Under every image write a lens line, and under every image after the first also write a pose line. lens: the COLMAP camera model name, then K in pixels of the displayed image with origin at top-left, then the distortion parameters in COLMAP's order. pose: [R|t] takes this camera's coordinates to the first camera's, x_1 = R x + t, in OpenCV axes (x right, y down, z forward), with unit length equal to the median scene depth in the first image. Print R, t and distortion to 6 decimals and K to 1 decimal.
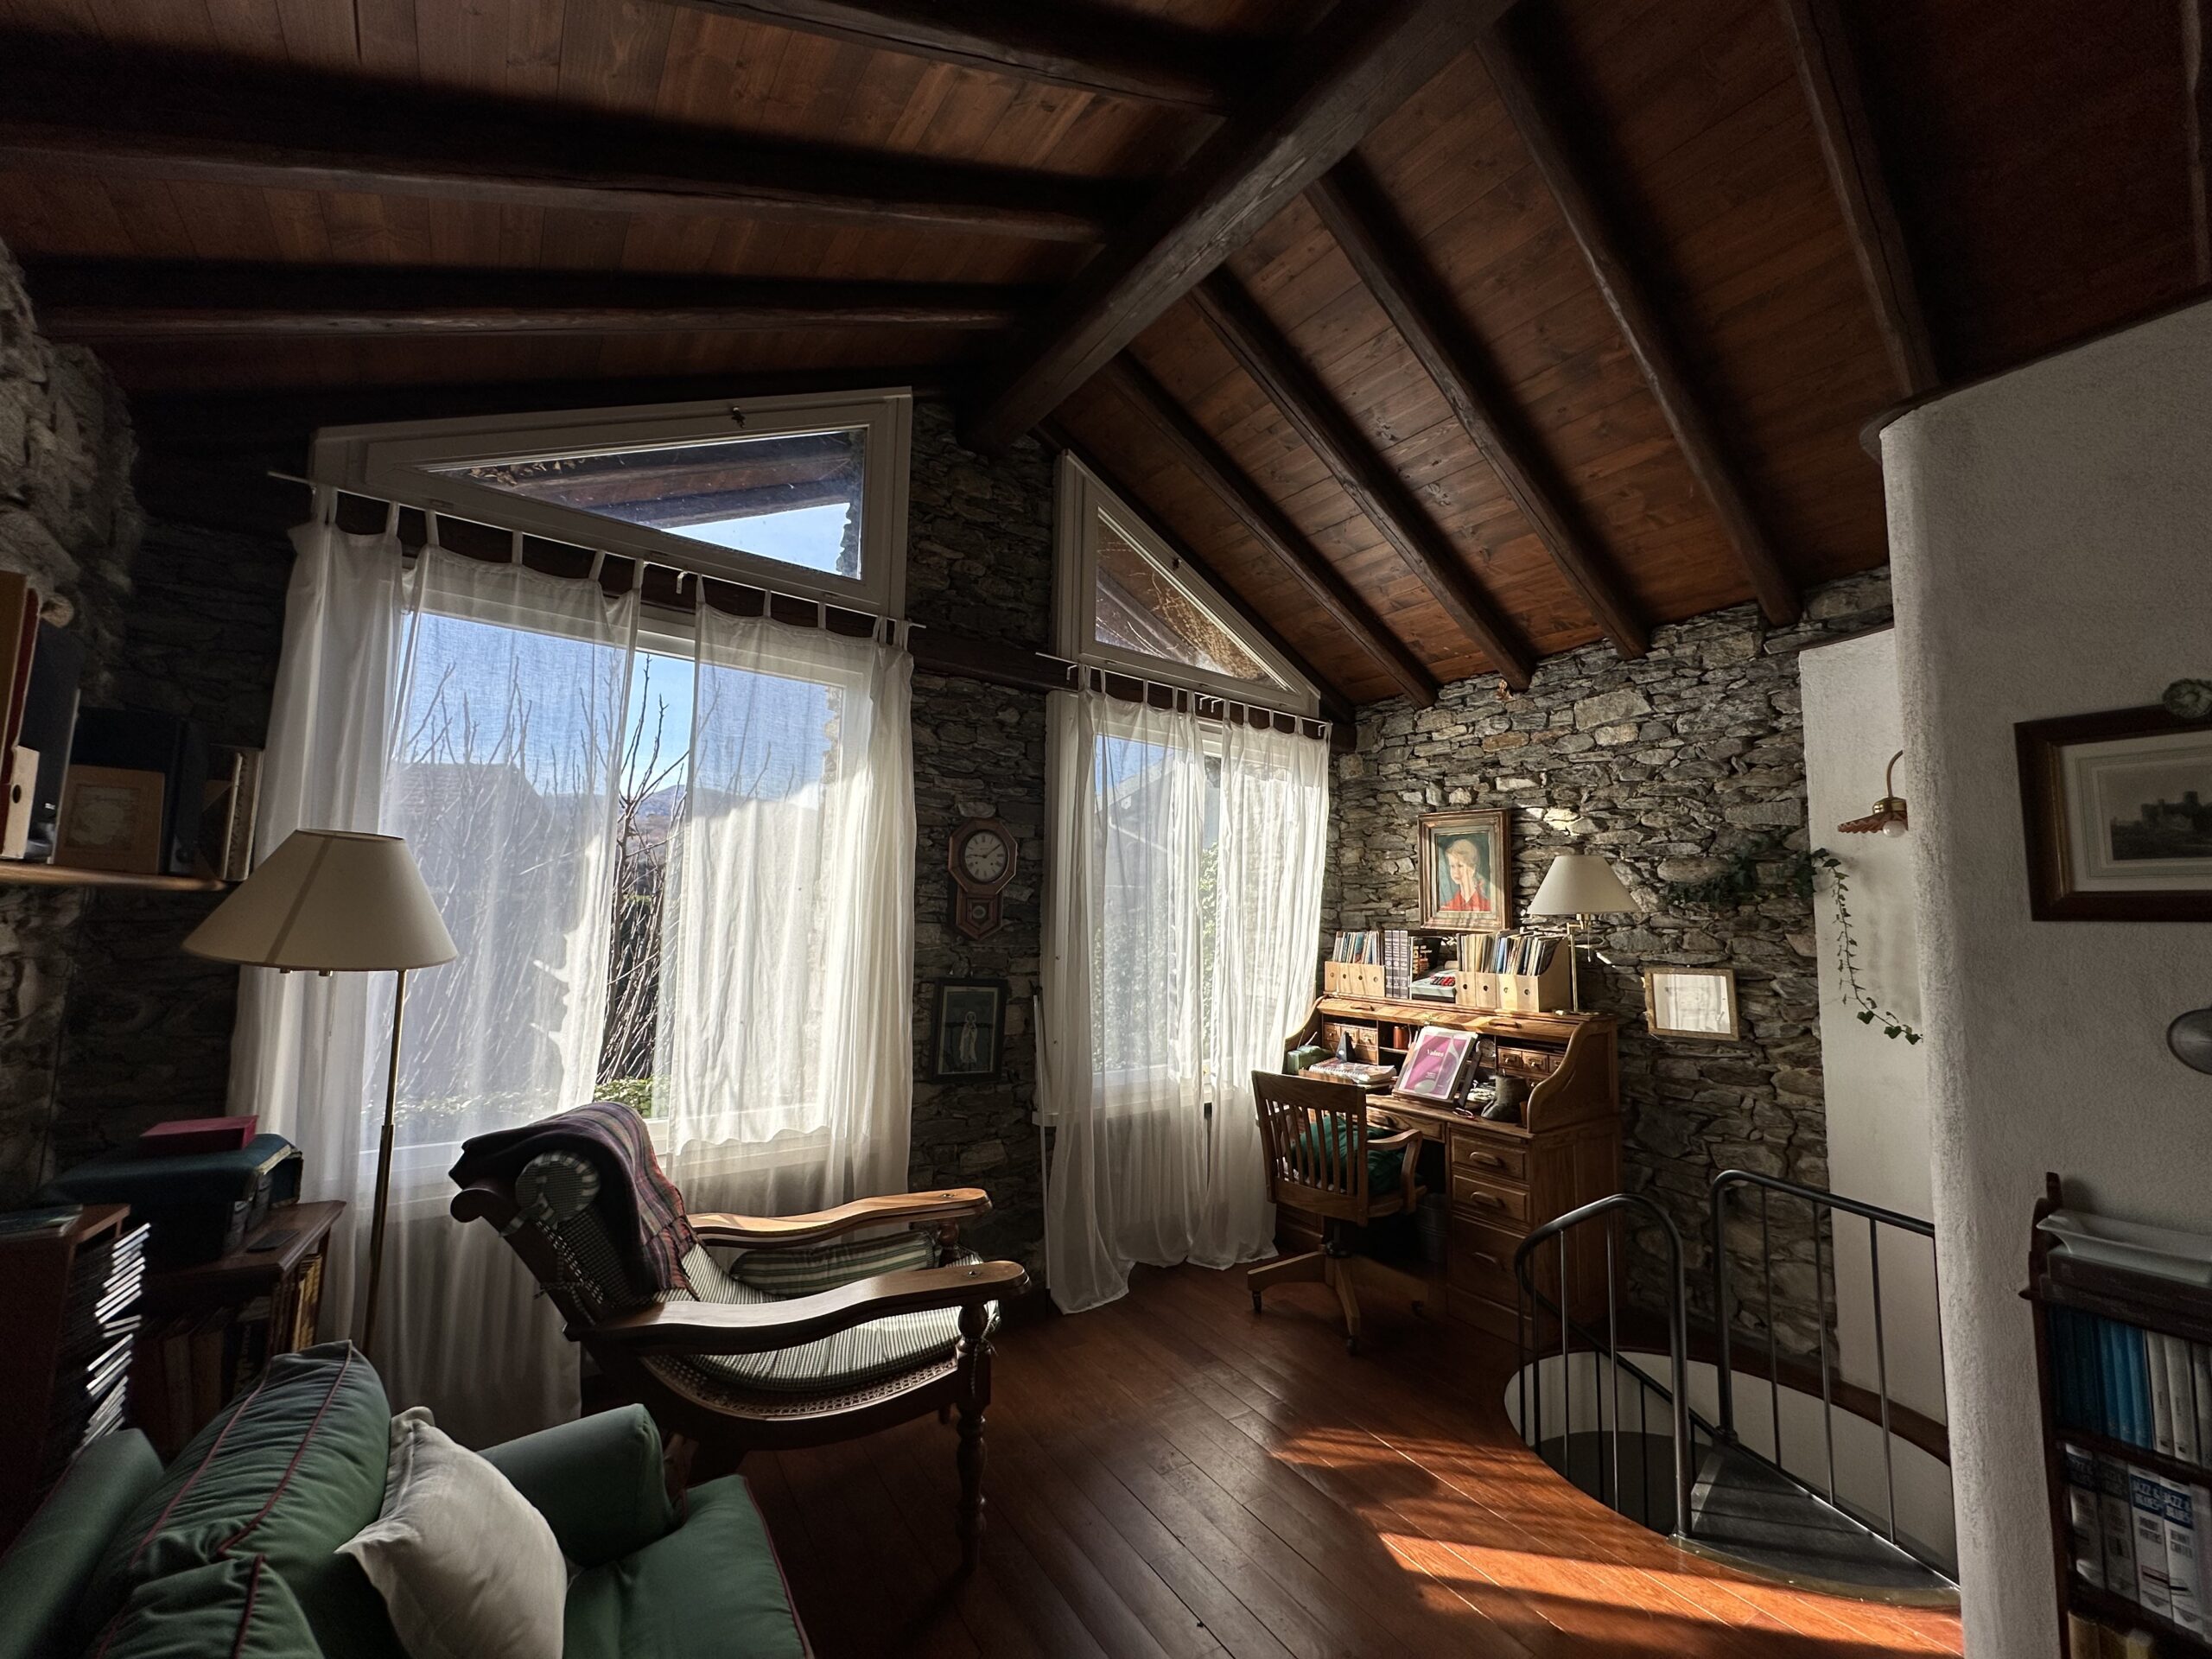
lens RADIAL K [[878.5, 0, 1106.1], [0, 878.5, 832.3], [0, 0, 1]] dist [-0.003718, 0.000602]
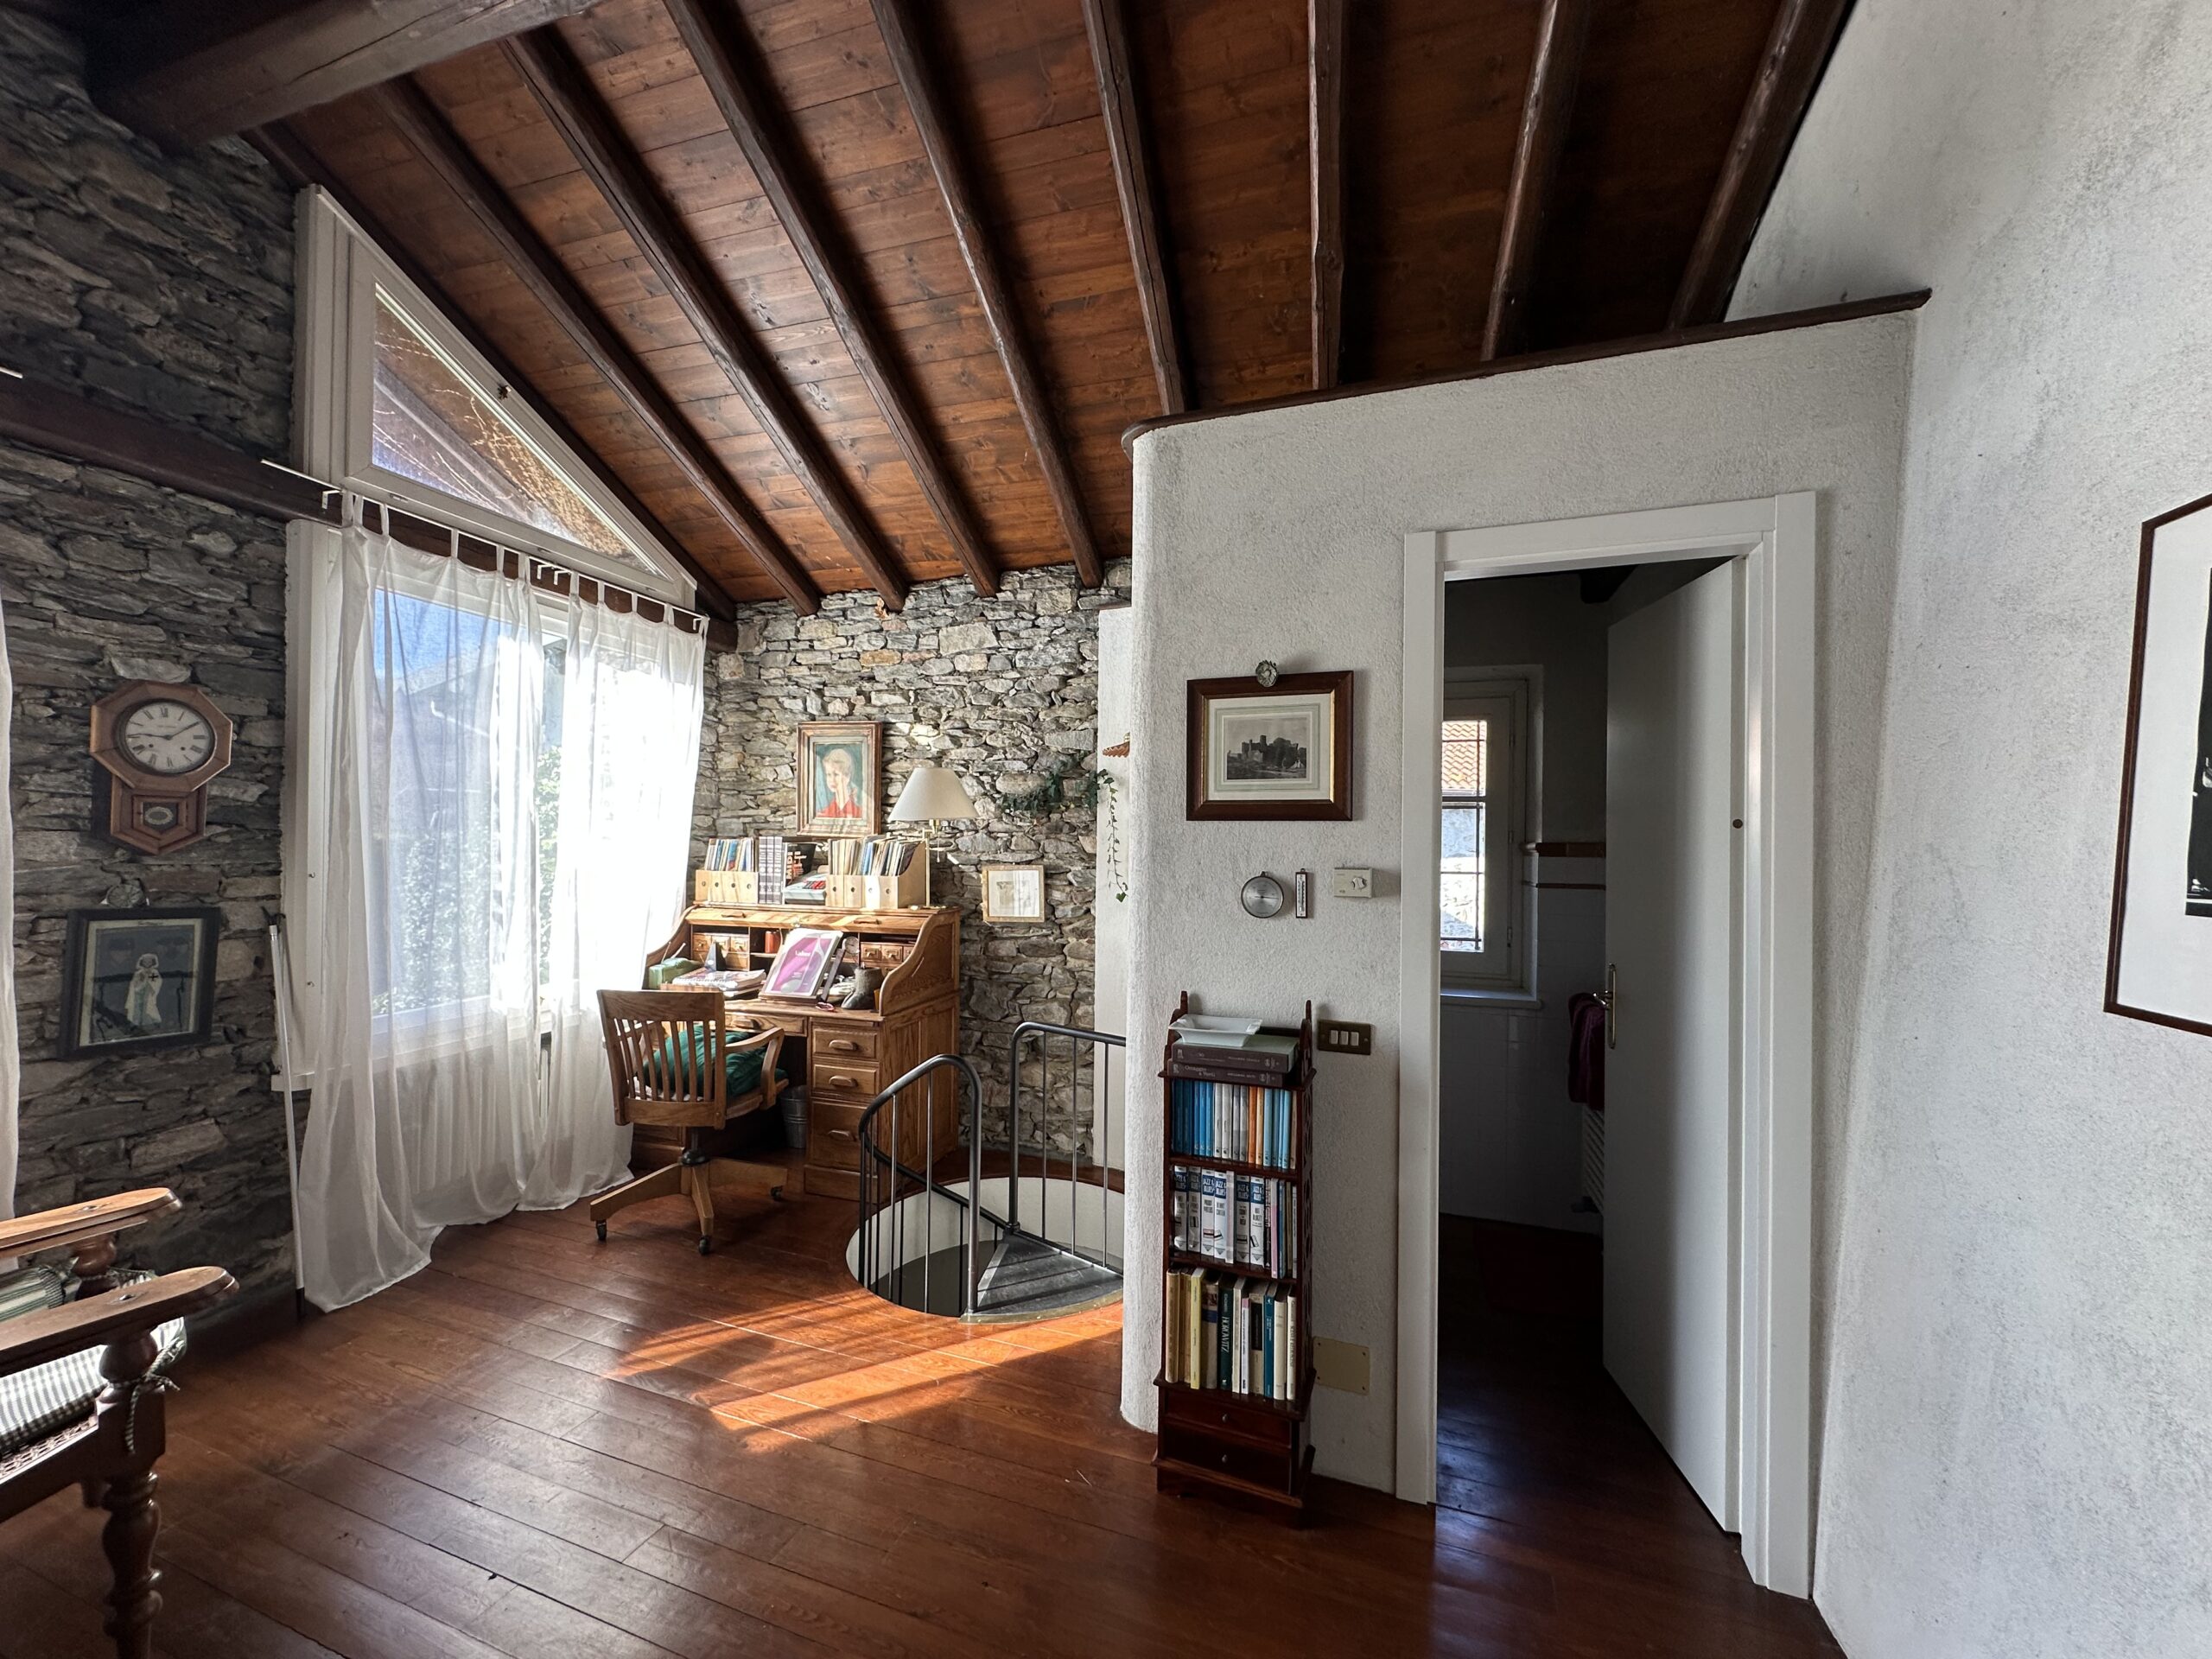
lens RADIAL K [[878.5, 0, 1107.2], [0, 878.5, 832.2], [0, 0, 1]] dist [-0.003718, 0.000602]
pose [[0.796031, -0.006753, 0.605219, 0.039553], [-0.054035, 0.995152, 0.082174, 0.004577], [-0.602840, -0.098116, 0.791807, -0.027805]]
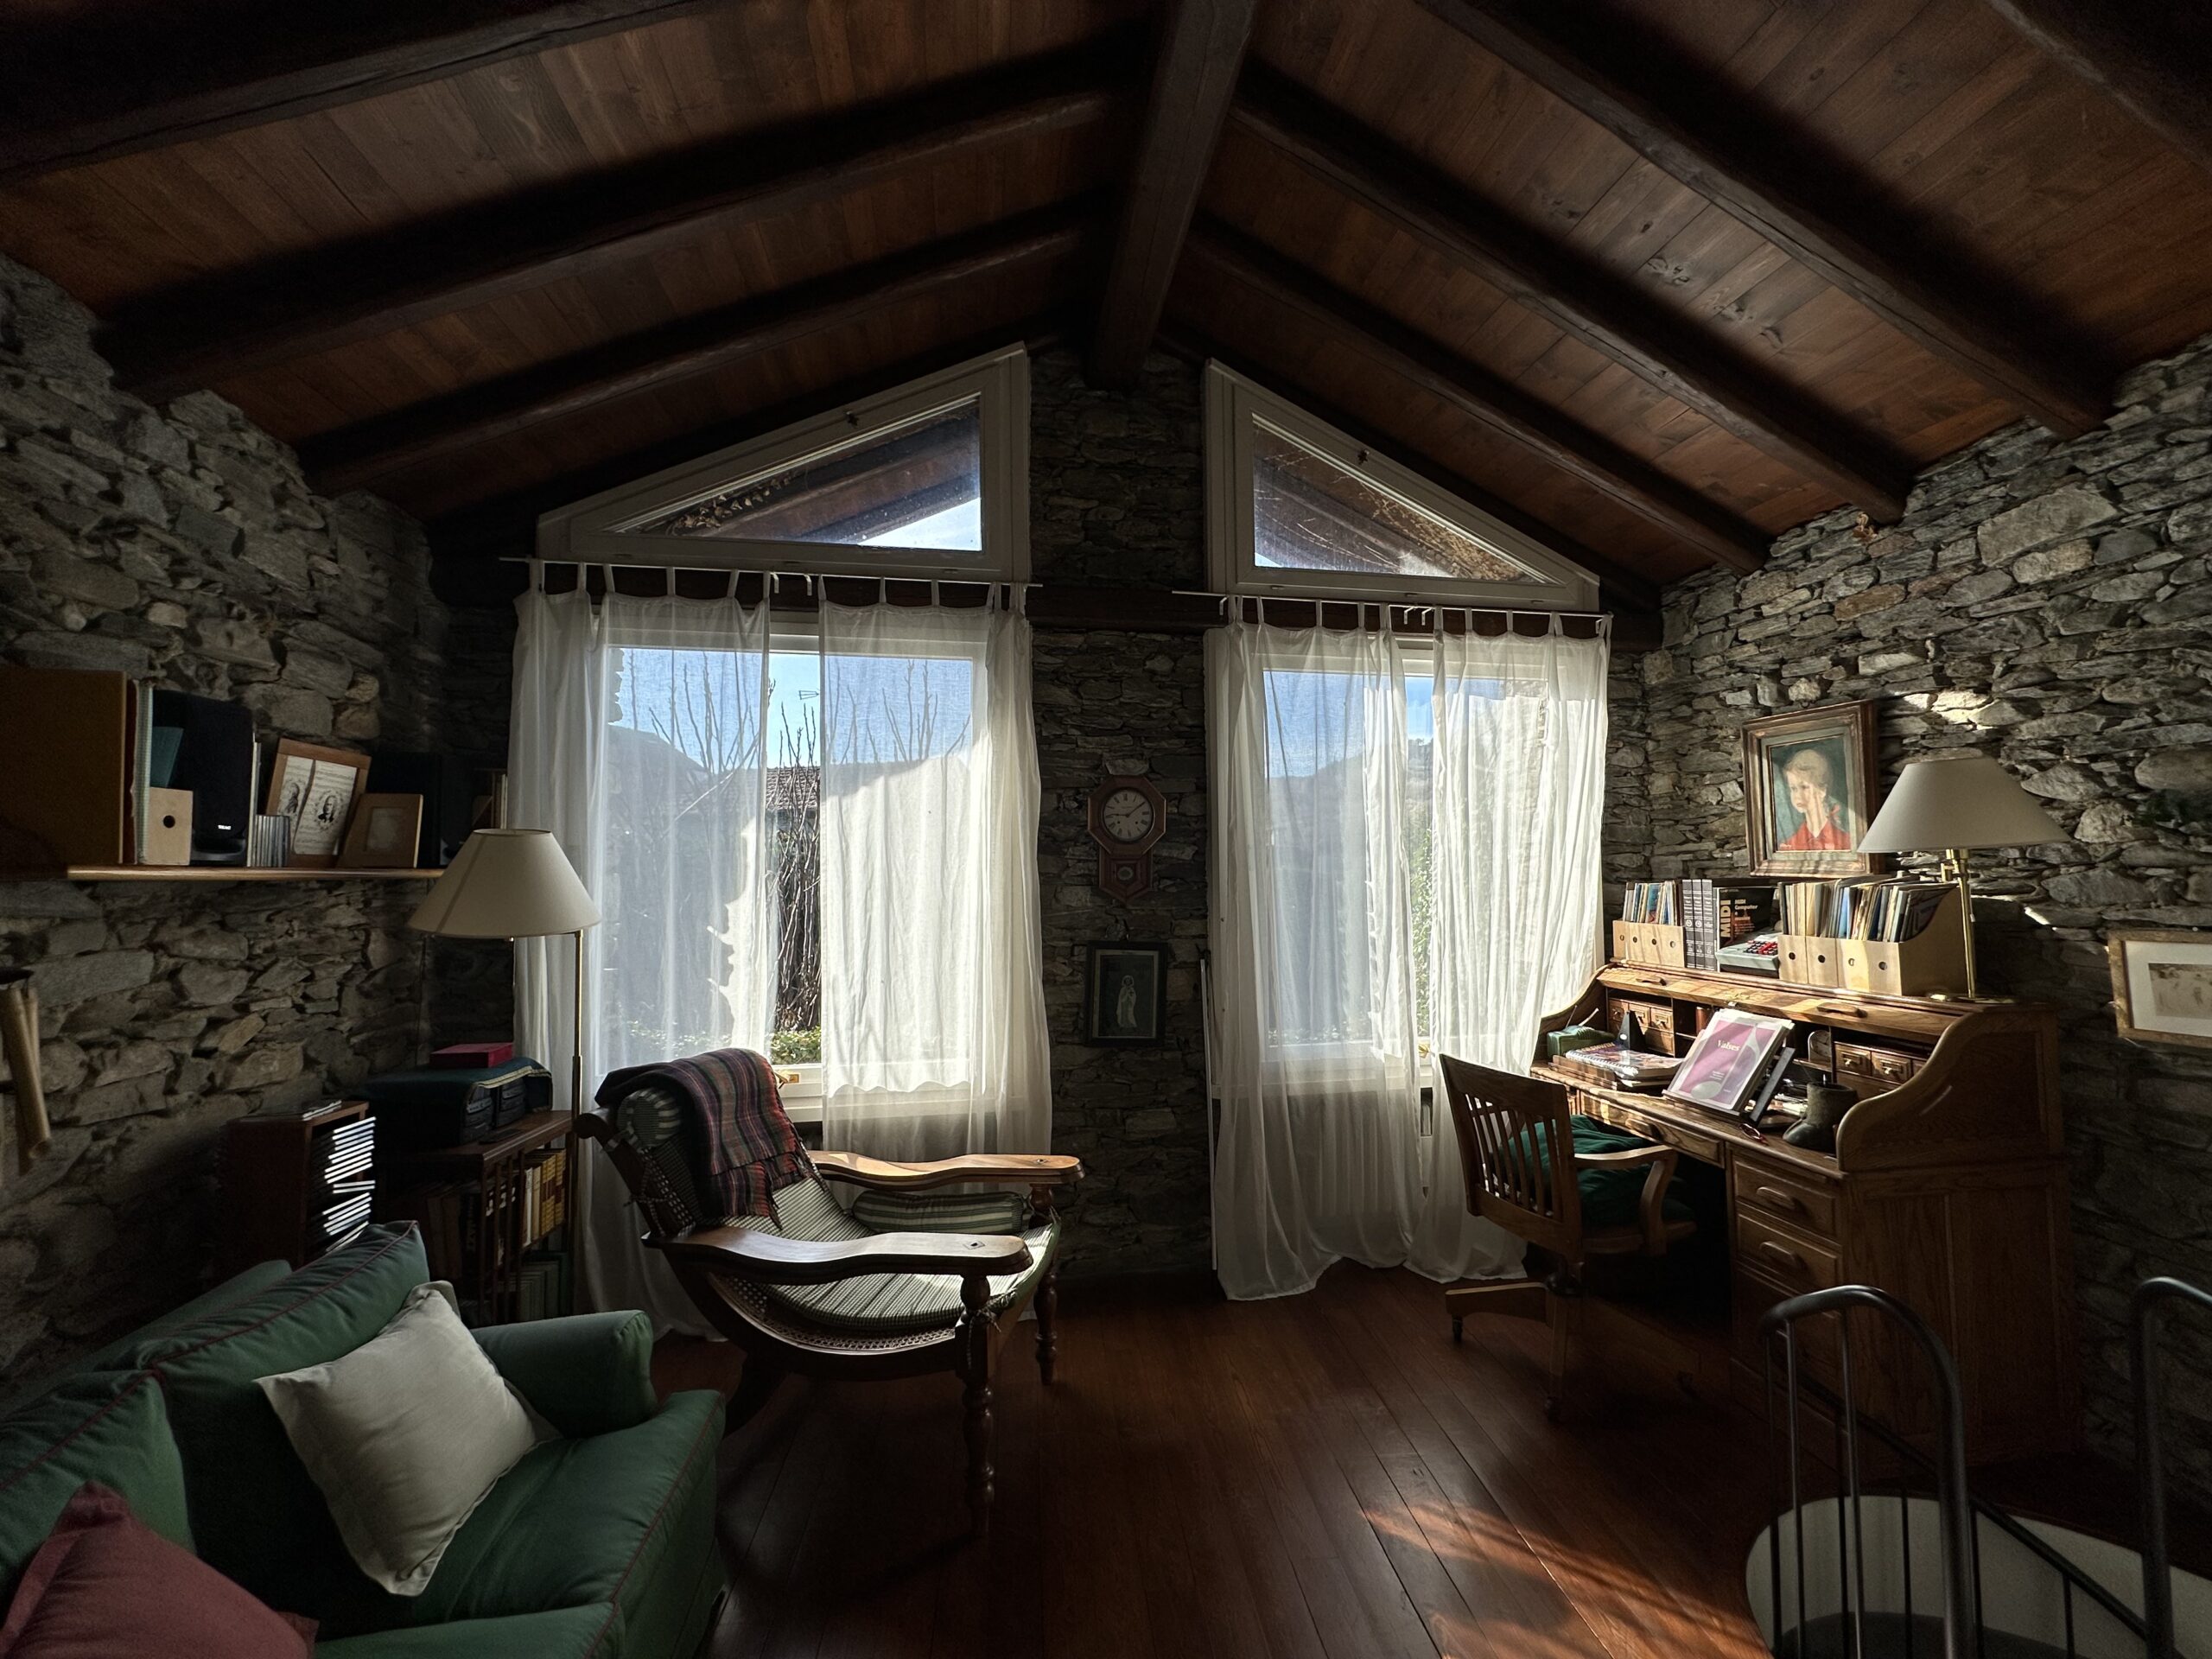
lens RADIAL K [[878.5, 0, 1111.4], [0, 878.5, 831.8], [0, 0, 1]] dist [-0.003718, 0.000602]
pose [[0.890792, -0.049806, -0.451674, 0.292157], [0.071915, 0.996900, 0.031902, 0.014400], [0.448685, -0.060900, 0.891612, 0.143992]]
